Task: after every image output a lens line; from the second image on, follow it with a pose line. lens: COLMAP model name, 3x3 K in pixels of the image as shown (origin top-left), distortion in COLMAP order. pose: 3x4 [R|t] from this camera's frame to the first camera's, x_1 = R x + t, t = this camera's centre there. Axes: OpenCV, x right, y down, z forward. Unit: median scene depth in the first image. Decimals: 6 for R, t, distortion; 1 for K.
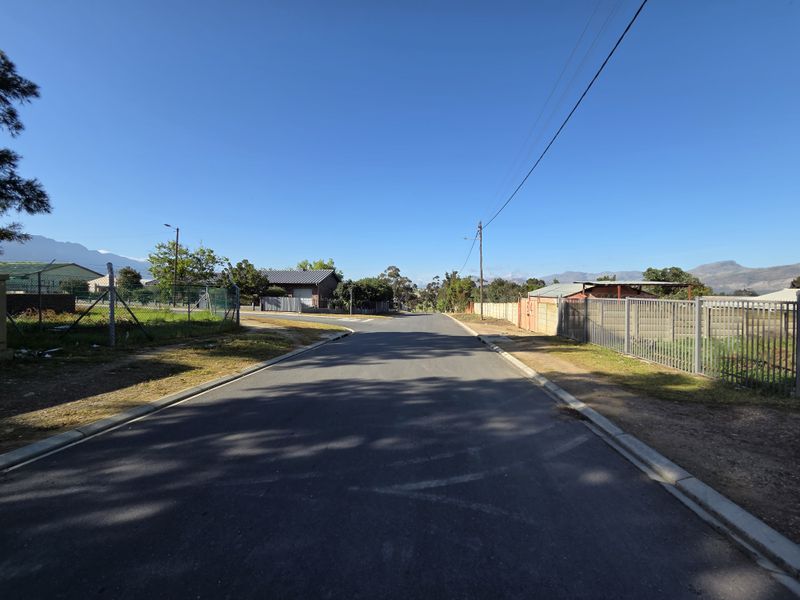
lens RADIAL K [[326.2, 0, 398.1], [0, 326.2, 299.1], [0, 0, 1]] dist [-0.002250, -0.000051]
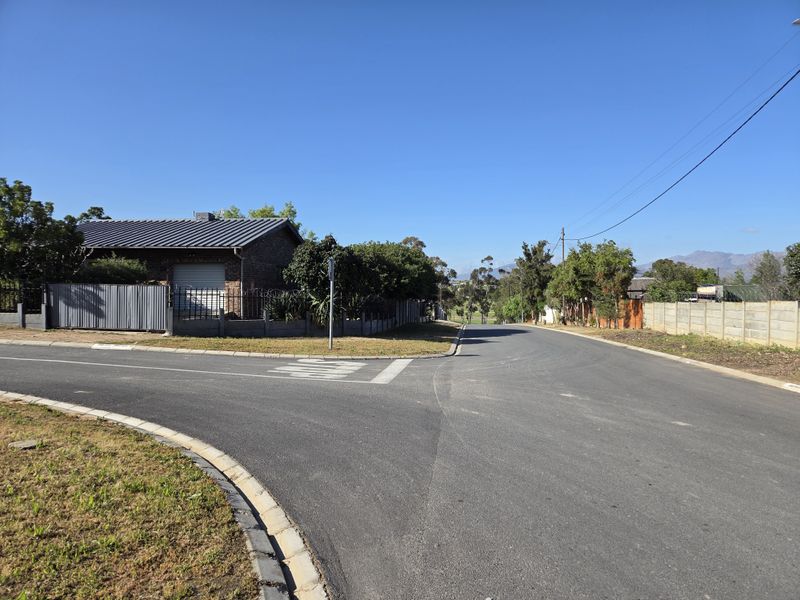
lens RADIAL K [[529.0, 0, 400.0], [0, 529.0, 300.0], [0, 0, 1]] dist [0.078712, -0.063842]
pose [[0.999648, -0.002449, -0.026406, -0.054581], [0.002531, 0.999992, 0.003068, 0.006417], [0.026398, -0.003134, 0.999647, 0.411877]]
